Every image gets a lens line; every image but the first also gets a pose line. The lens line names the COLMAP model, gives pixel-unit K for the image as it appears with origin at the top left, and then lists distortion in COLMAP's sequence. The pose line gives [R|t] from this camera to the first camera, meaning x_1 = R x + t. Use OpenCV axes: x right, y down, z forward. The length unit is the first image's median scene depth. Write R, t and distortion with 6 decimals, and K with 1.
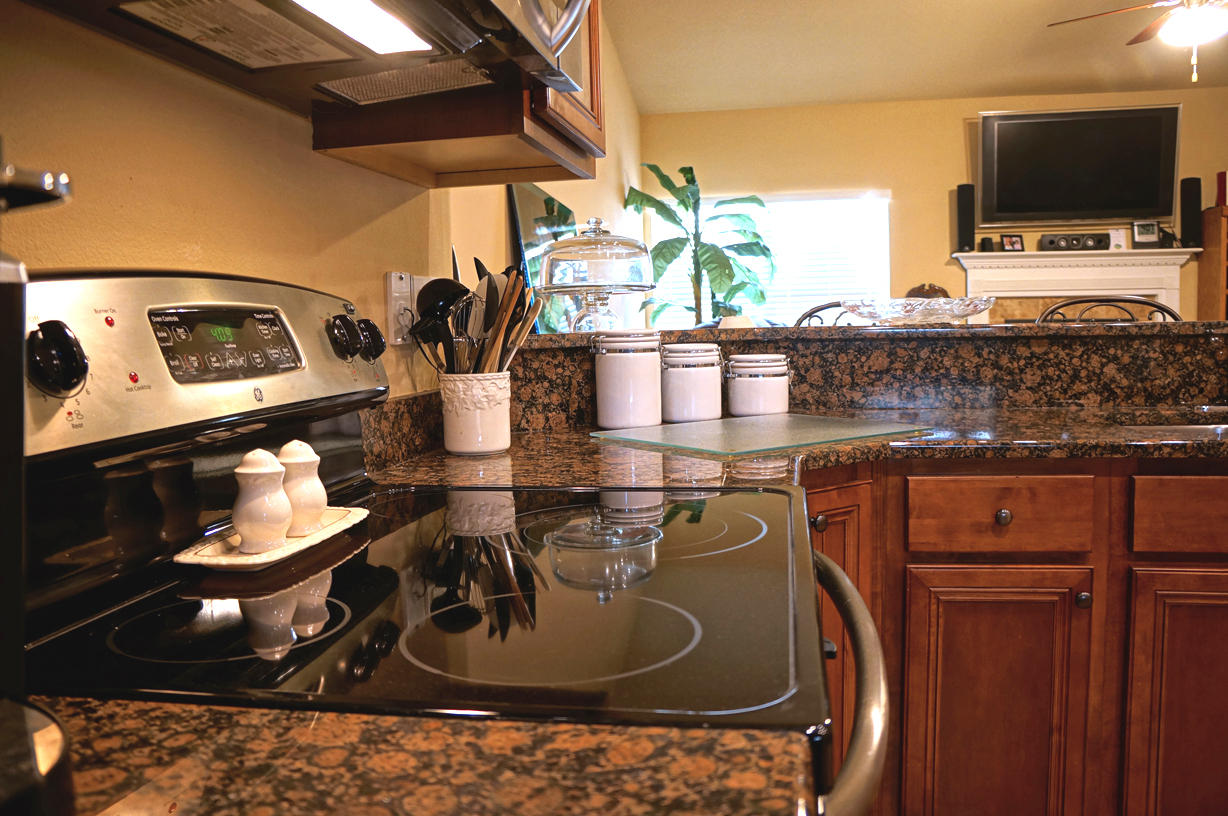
lens RADIAL K [[980.5, 0, 614.0], [0, 980.5, 408.0], [0, 0, 1]] dist [-0.158096, 0.116144]
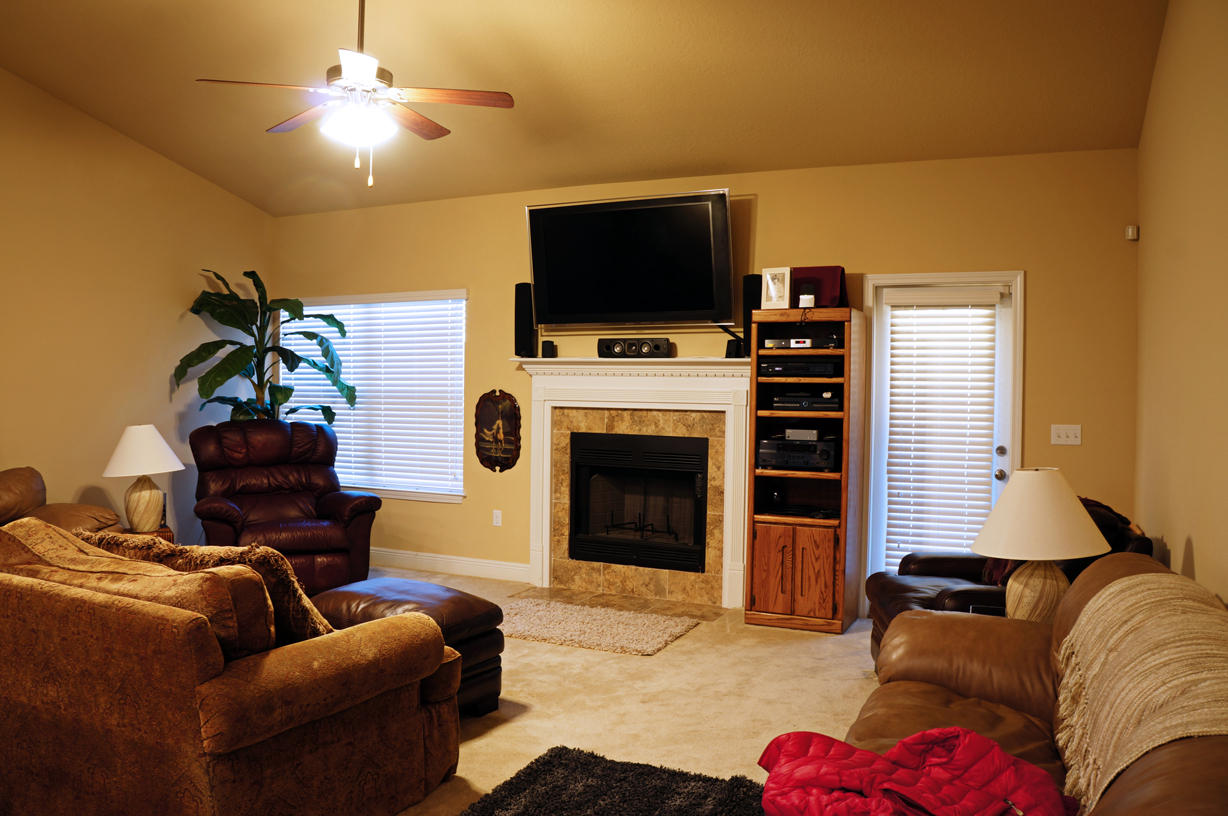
lens RADIAL K [[946.0, 0, 614.0], [0, 946.0, 408.0], [0, 0, 1]] dist [-0.176292, 0.127943]
pose [[0.966123, 0.043211, -0.254440, 0.692737], [-0.057346, 0.997181, -0.048395, -0.076423], [0.251632, 0.061346, 0.965877, 0.155785]]
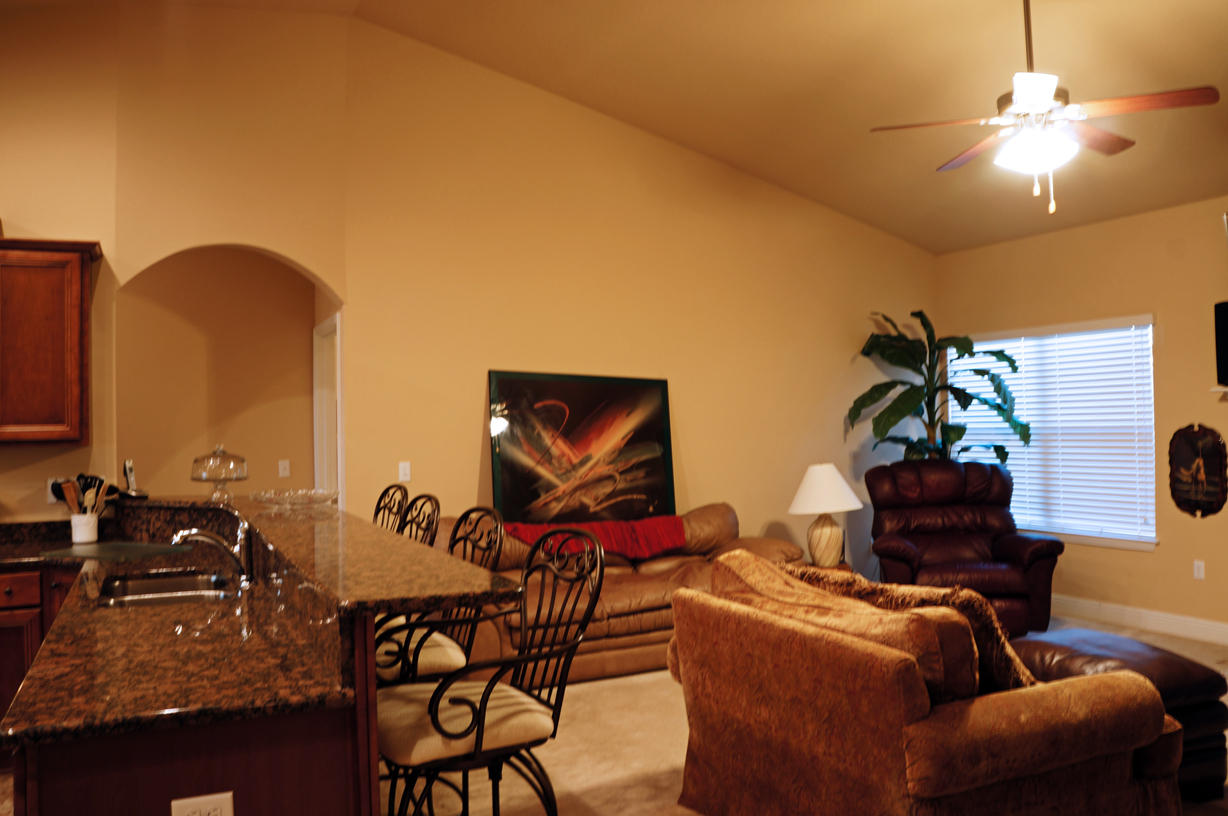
lens RADIAL K [[946.0, 0, 614.0], [0, 946.0, 408.0], [0, 0, 1]] dist [-0.176292, 0.127943]
pose [[0.611848, 0.006850, -0.790946, 0.653015], [-0.069572, 0.996553, -0.045188, -0.075928], [0.787910, 0.082676, 0.610216, 0.141682]]
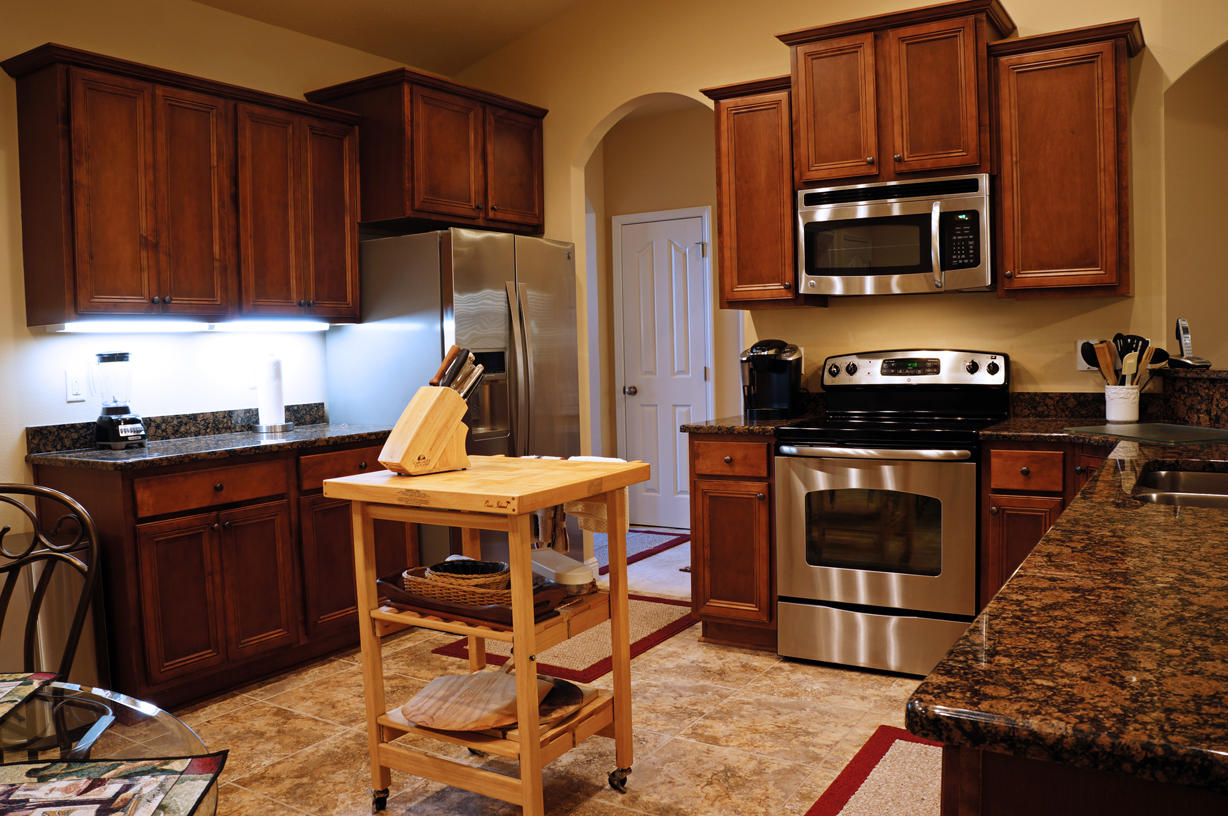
lens RADIAL K [[946.0, 0, 614.0], [0, 946.0, 408.0], [0, 0, 1]] dist [-0.176292, 0.127943]
pose [[-0.380048, 0.094099, -0.920168, 0.494710], [-0.042610, 0.991975, 0.119041, -0.041709], [0.923985, 0.084449, -0.372988, 0.168555]]
